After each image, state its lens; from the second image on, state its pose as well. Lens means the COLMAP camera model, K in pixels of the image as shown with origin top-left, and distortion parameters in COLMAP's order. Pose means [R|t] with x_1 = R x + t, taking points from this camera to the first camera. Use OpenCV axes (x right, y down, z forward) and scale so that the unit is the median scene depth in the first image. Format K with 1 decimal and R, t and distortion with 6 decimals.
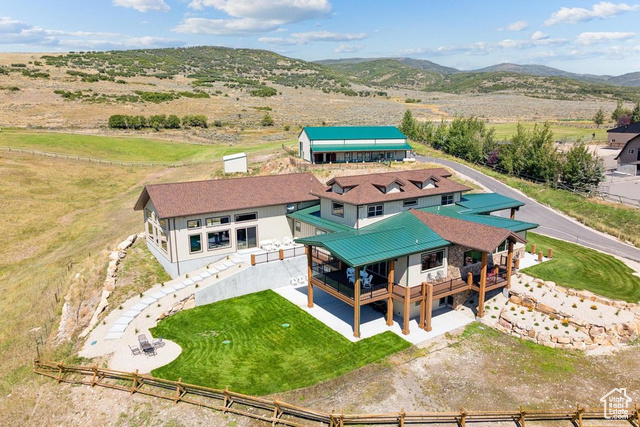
lens RADIAL K [[447.7, 0, 324.0], [0, 447.7, 212.4], [0, 0, 1]] dist [-0.037990, -0.007033]
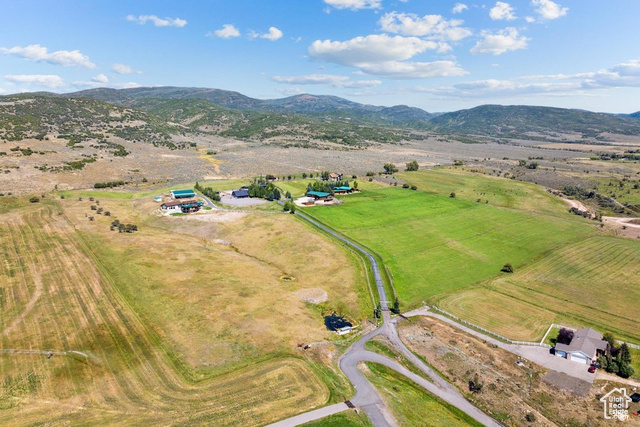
lens RADIAL K [[447.7, 0, 324.0], [0, 447.7, 212.4], [0, 0, 1]] dist [-0.037990, -0.007033]
pose [[0.922310, -0.061084, 0.381593, -0.367471], [0.076152, 0.996795, -0.024496, 0.268755], [-0.378874, 0.051652, 0.924006, -3.873082]]
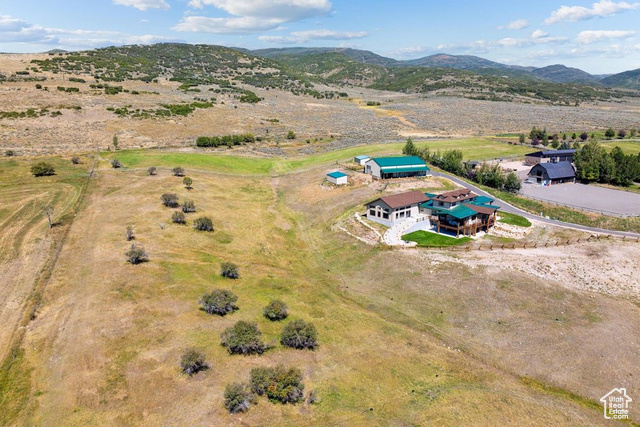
lens RADIAL K [[447.7, 0, 324.0], [0, 447.7, 212.4], [0, 0, 1]] dist [-0.037990, -0.007033]
pose [[0.991237, -0.028794, 0.128922, -0.469342], [0.025031, 0.999215, 0.030713, -0.025093], [-0.129706, -0.027217, 0.991179, -0.793275]]
